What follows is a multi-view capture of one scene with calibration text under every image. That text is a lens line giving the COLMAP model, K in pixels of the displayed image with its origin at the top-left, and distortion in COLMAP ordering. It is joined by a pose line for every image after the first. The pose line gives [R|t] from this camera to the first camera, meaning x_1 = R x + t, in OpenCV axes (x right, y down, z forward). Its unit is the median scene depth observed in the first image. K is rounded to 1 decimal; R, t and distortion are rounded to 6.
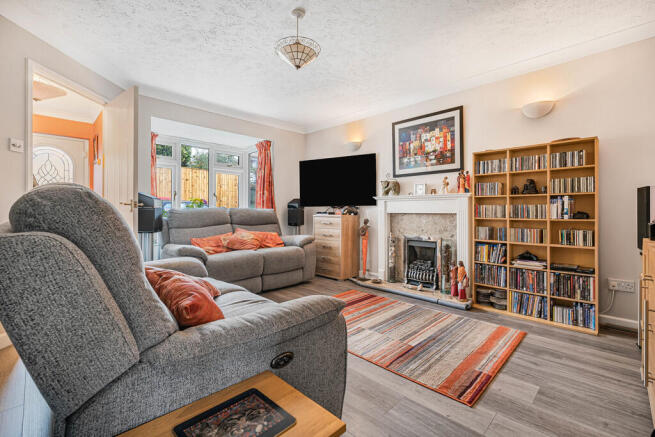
lens RADIAL K [[292.9, 0, 326.8], [0, 292.9, 213.4], [0, 0, 1]] dist [0.001822, -0.000264]
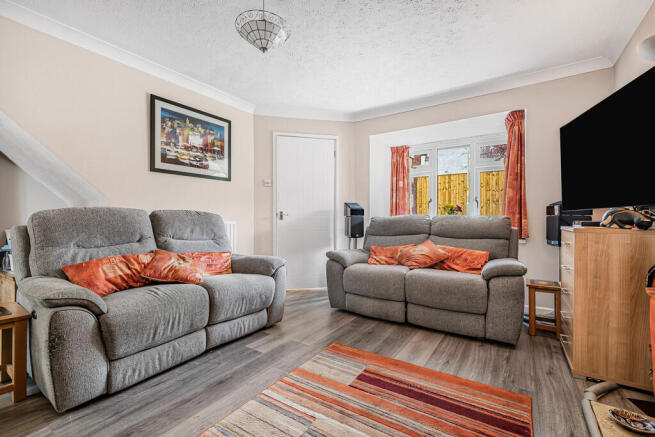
lens RADIAL K [[292.9, 0, 327.1], [0, 292.9, 219.1], [0, 0, 1]] dist [0.001822, -0.000264]
pose [[0.198134, 0.003474, -0.980169, 0.400237], [-0.002056, 0.999993, 0.003129, -0.008603], [0.980173, 0.001395, 0.198140, 0.515704]]
